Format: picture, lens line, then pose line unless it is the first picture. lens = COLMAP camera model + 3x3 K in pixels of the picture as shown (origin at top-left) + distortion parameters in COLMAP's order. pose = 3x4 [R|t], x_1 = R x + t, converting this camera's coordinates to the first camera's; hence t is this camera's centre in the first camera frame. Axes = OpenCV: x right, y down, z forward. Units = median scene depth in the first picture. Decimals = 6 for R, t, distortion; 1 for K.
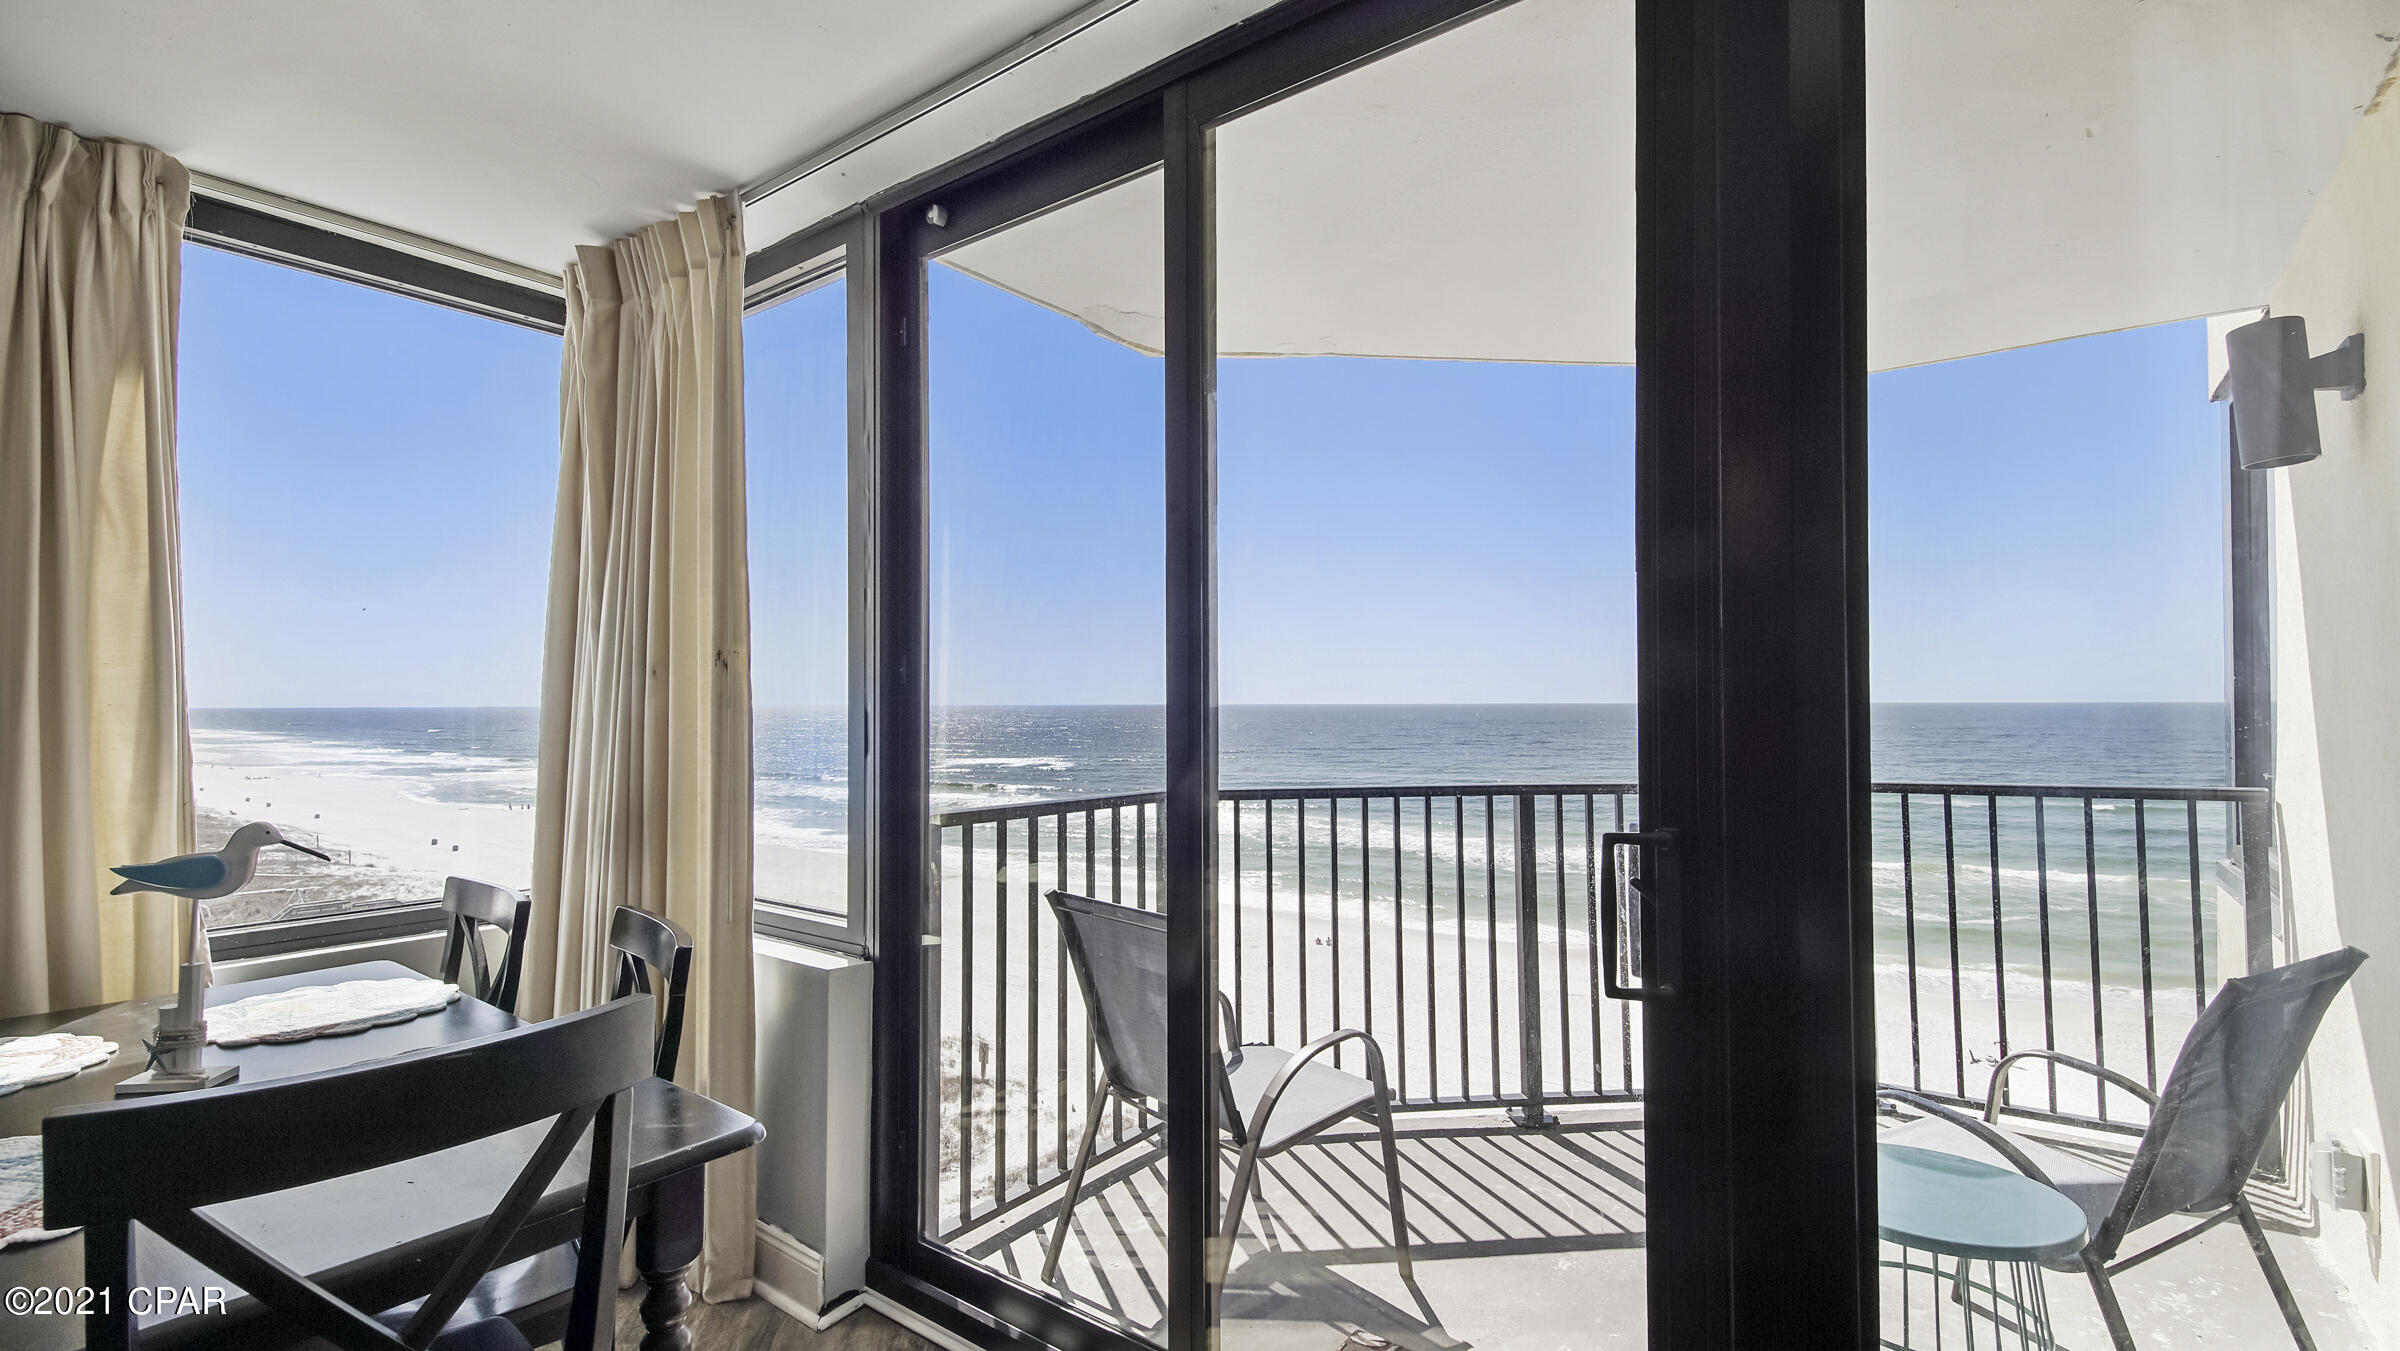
lens RADIAL K [[1068.0, 0, 1197.6], [0, 1068.0, 678.7], [0, 0, 1]] dist [0.025968, -0.015571]
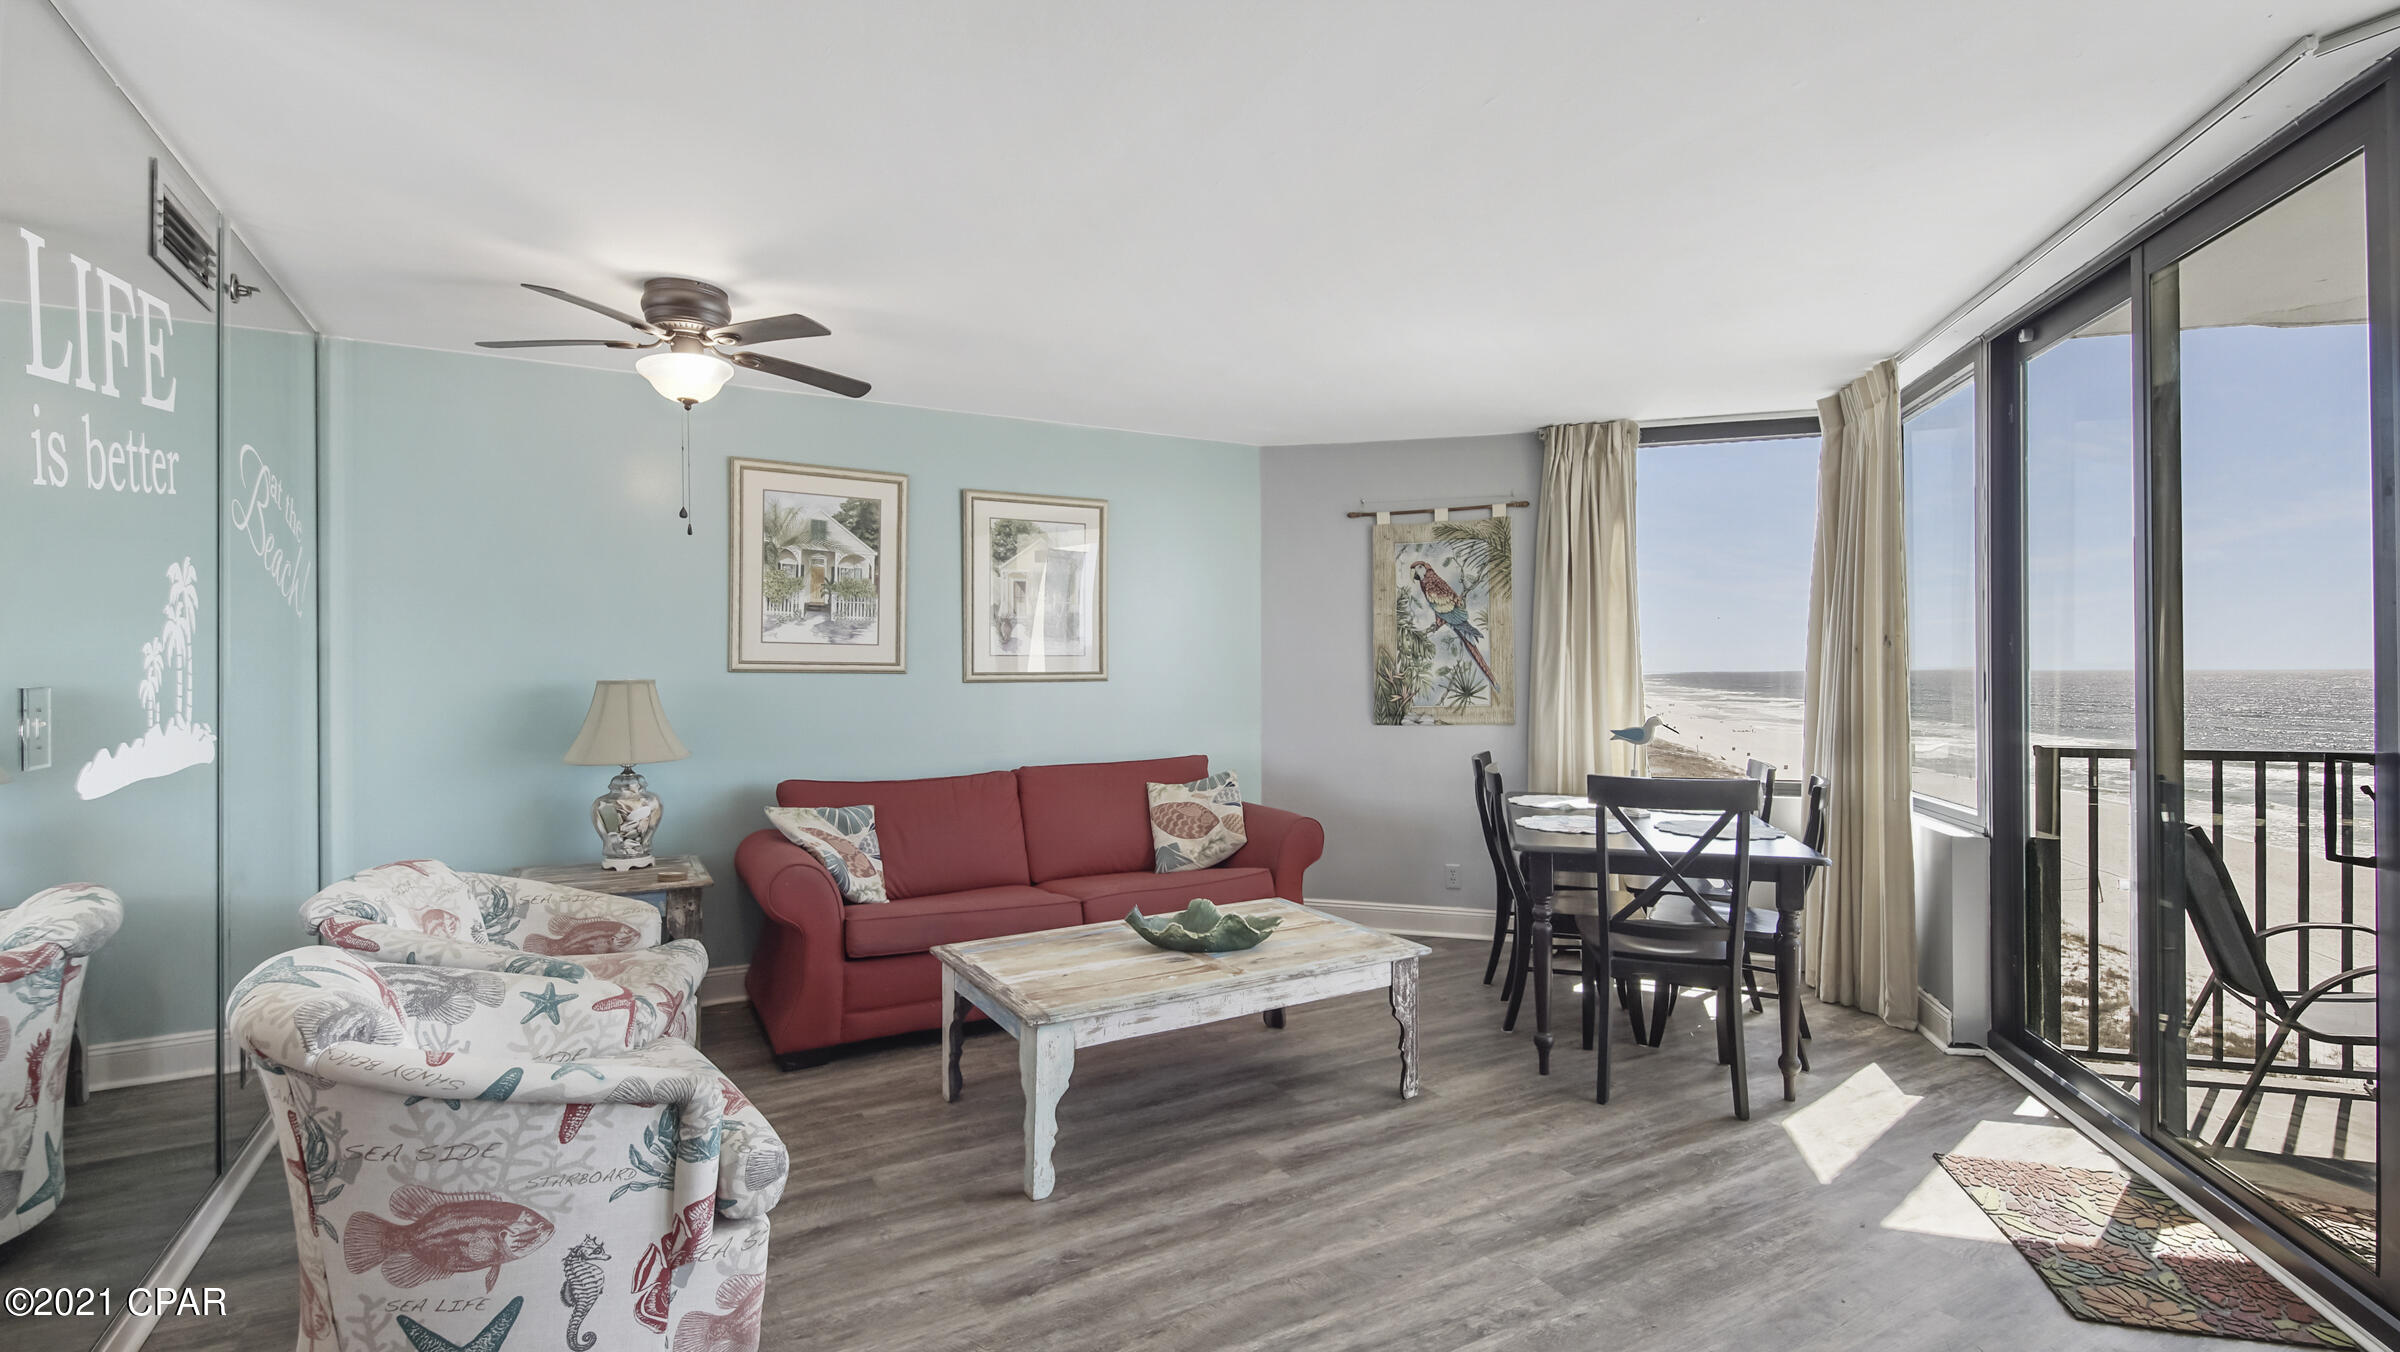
lens RADIAL K [[1068.0, 0, 1194.0], [0, 1068.0, 678.8], [0, 0, 1]] dist [0.025968, -0.015571]
pose [[0.370504, 0.006084, -0.928811, 0.689292], [0.022764, 0.999619, 0.015629, -0.009605], [0.928552, -0.026934, 0.370224, -0.598407]]
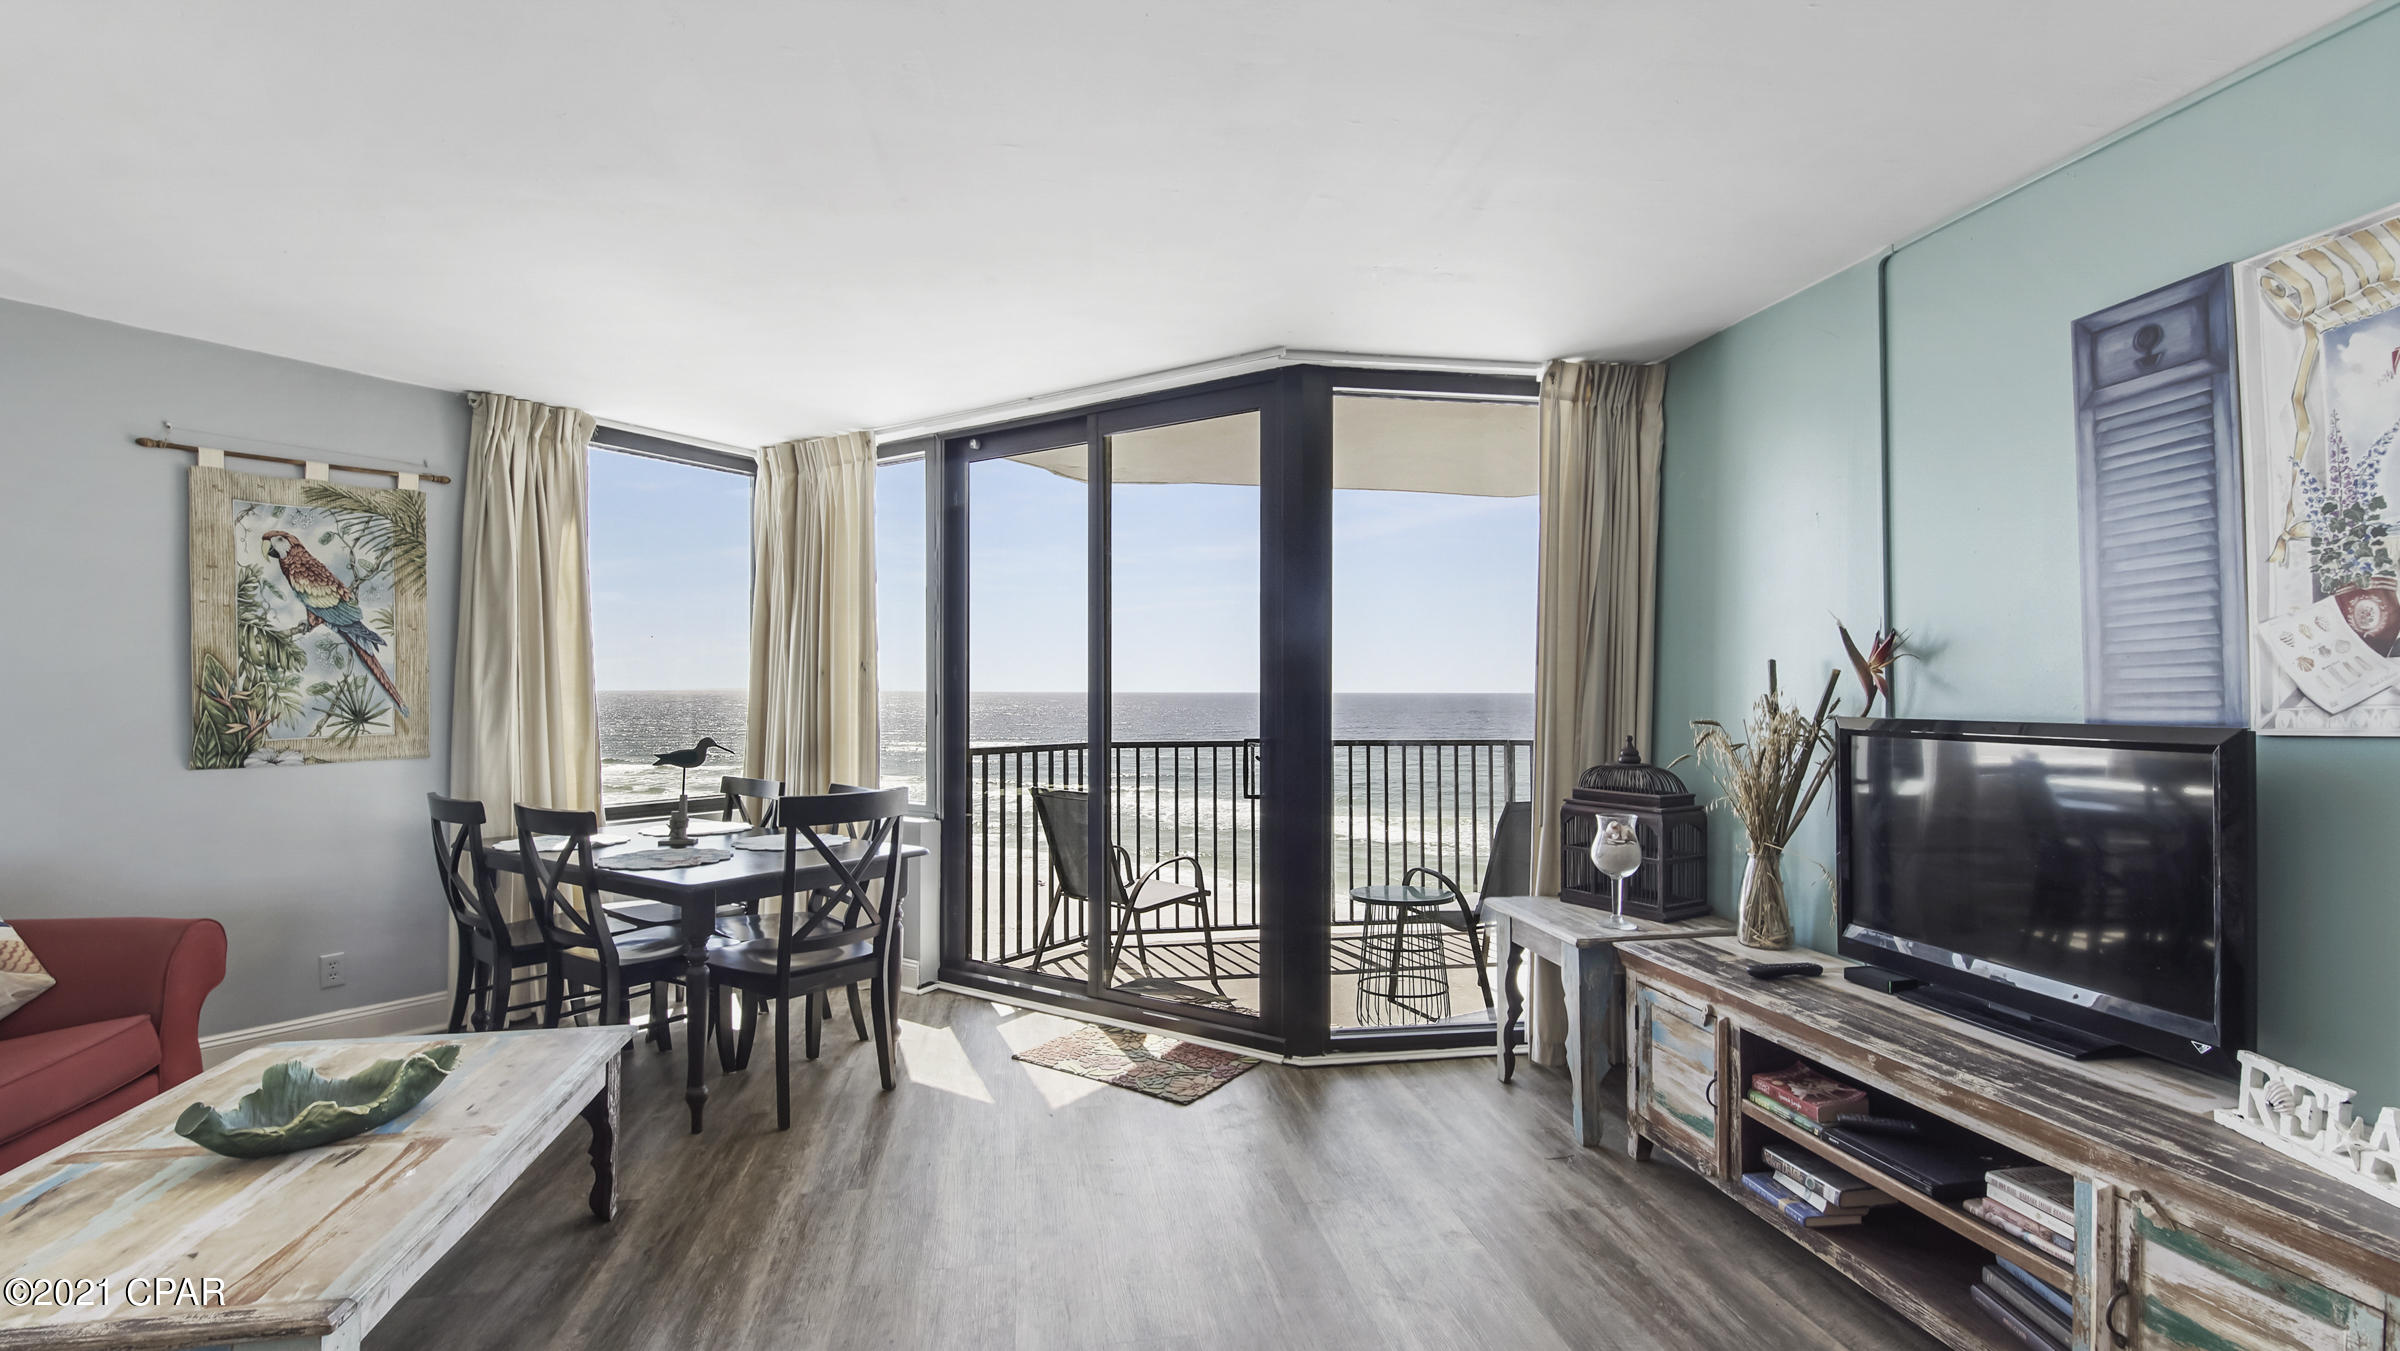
lens RADIAL K [[1068.0, 0, 1232.3], [0, 1068.0, 696.9], [0, 0, 1]] dist [0.025968, -0.015571]
pose [[0.996837, 0.005667, 0.079271, 0.074459], [-0.007810, 0.999612, 0.026749, -0.020275], [-0.079089, -0.027283, 0.996494, -0.995871]]
